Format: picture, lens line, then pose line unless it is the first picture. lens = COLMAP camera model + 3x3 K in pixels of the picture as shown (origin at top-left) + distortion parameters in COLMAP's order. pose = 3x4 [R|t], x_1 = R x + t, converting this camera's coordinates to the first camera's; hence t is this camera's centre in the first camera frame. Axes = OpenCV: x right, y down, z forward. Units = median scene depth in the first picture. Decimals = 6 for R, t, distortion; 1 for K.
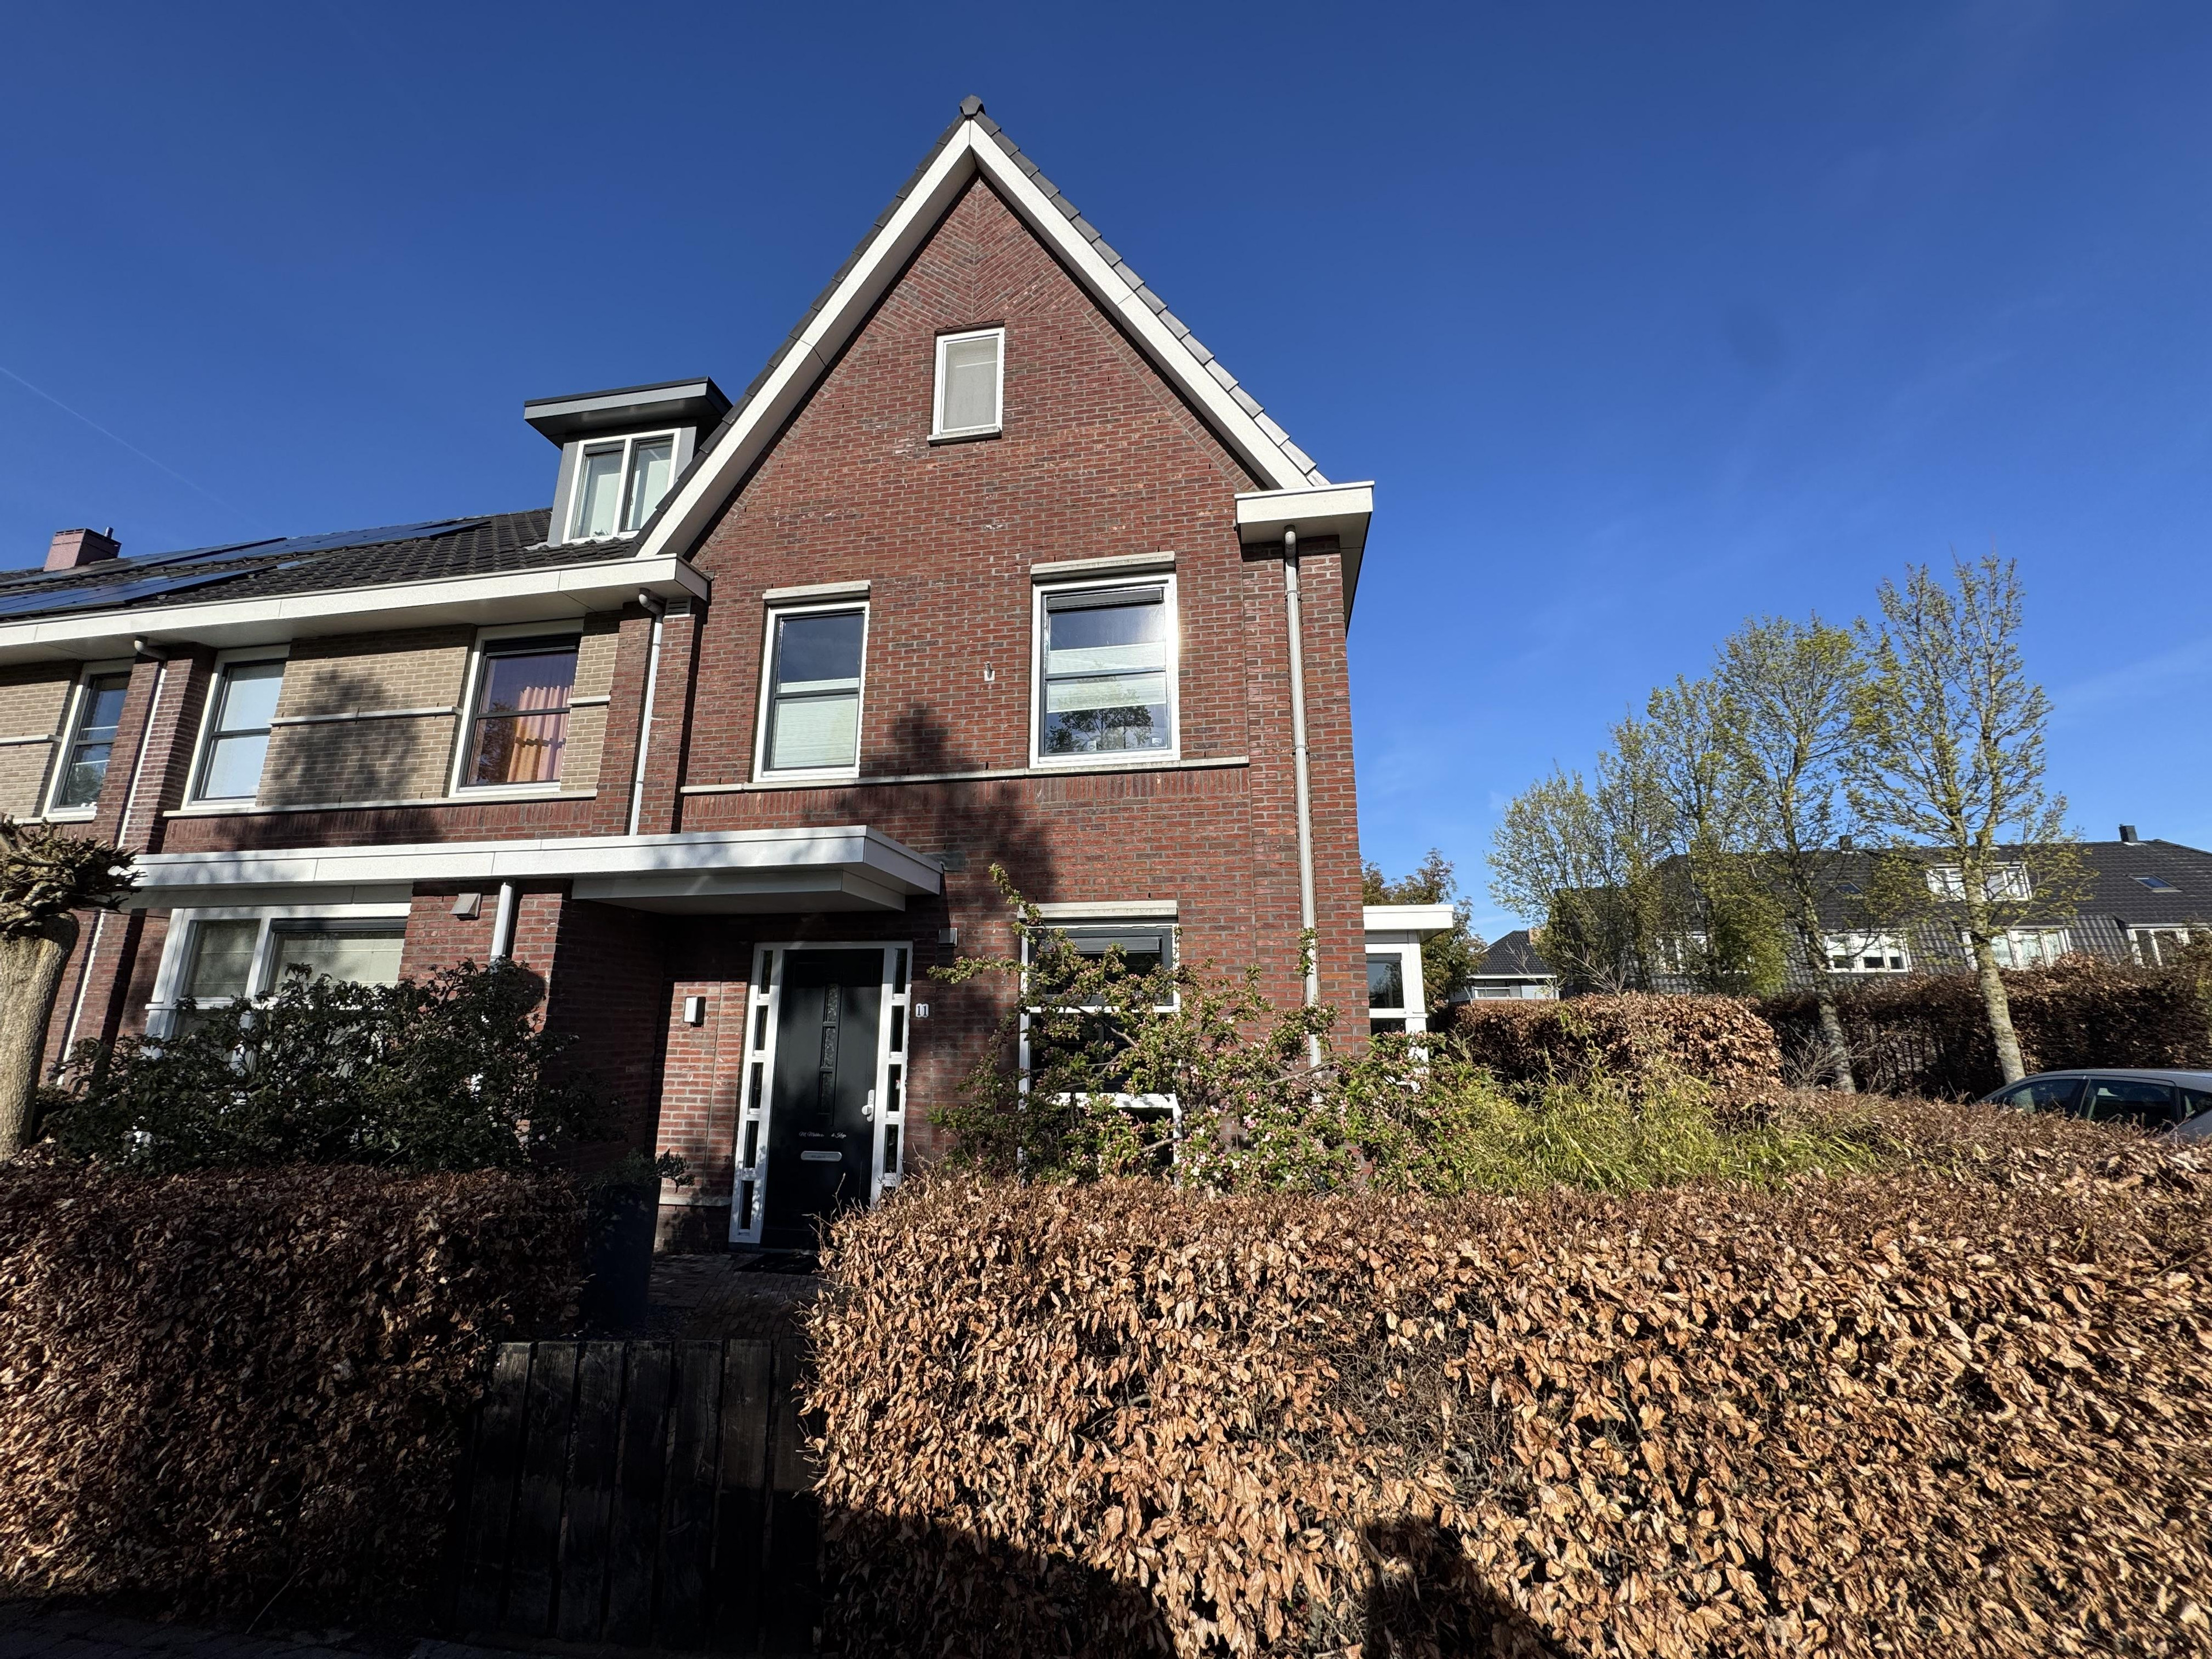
lens RADIAL K [[879.2, 0, 1104.3], [0, 879.2, 826.0], [0, 0, 1]] dist [-0.004296, 0.000367]
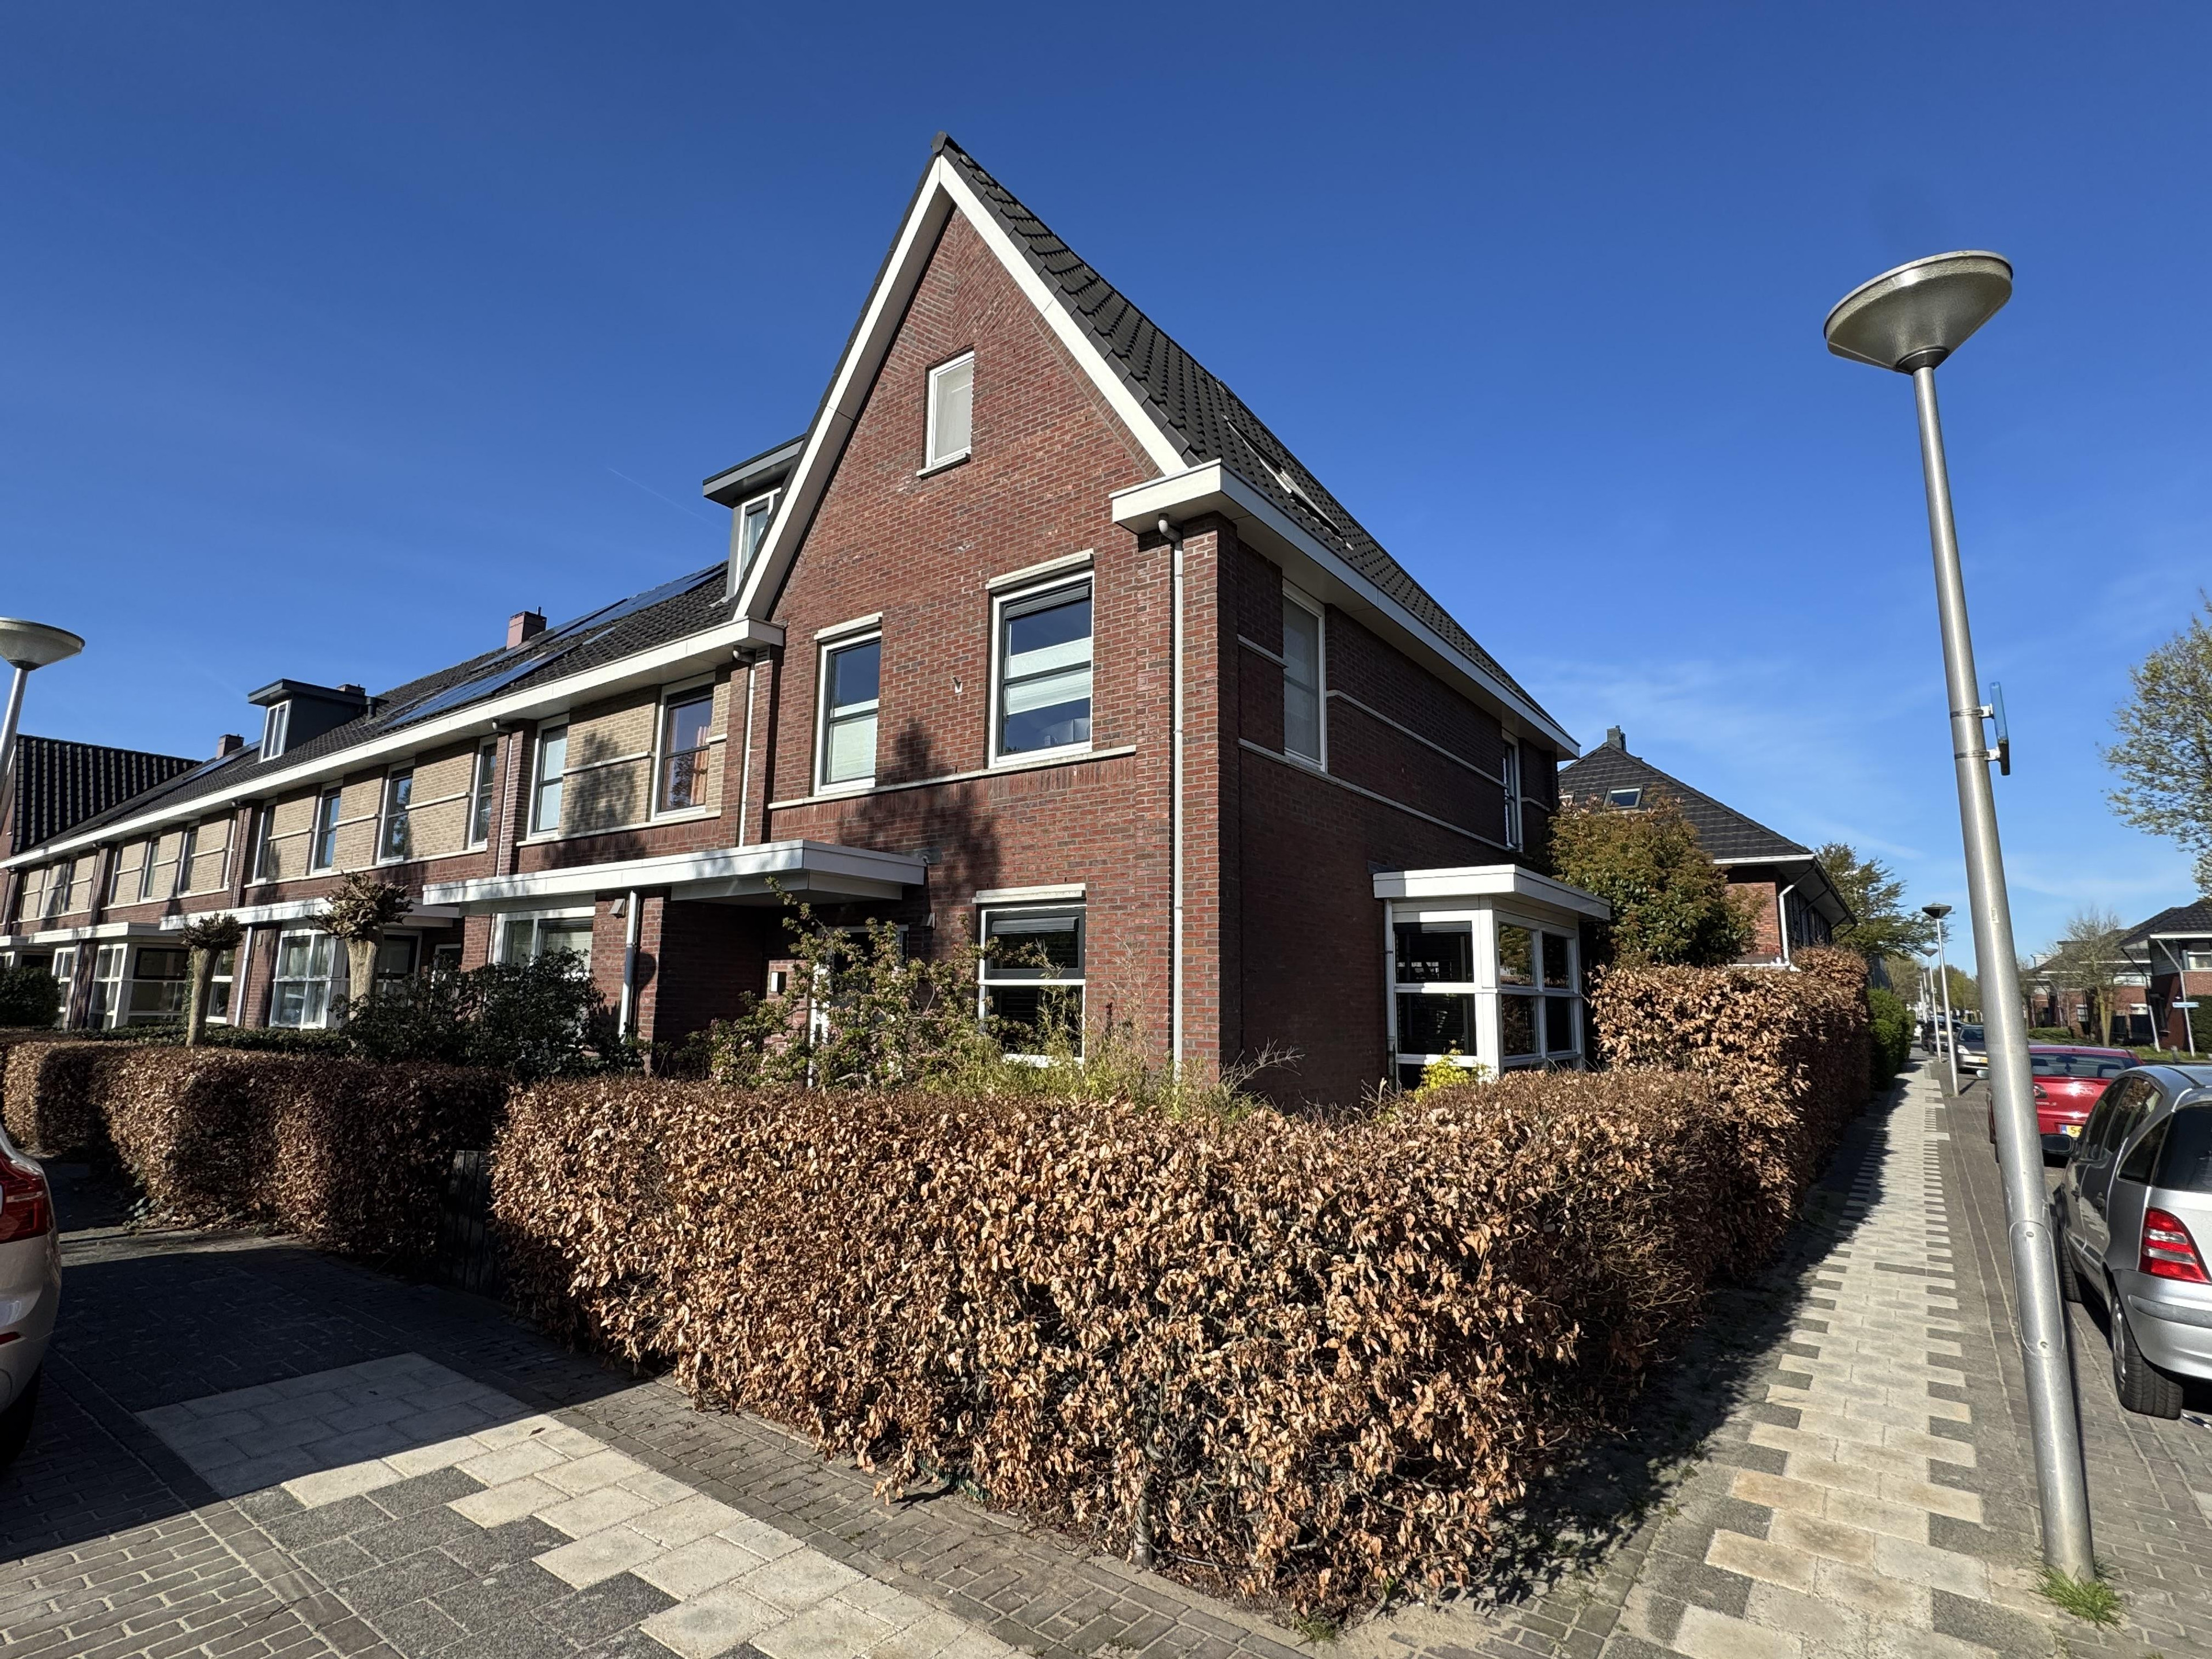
lens RADIAL K [[1078.6, 0, 1108.3], [0, 1078.6, 831.7], [0, 0, 1]] dist [-0.012854, 0.000035]
pose [[0.898813, -0.059356, -0.434295, 0.597462], [0.086671, 0.995294, 0.043346, -0.030055], [0.429678, -0.076601, 0.899727, -0.160614]]
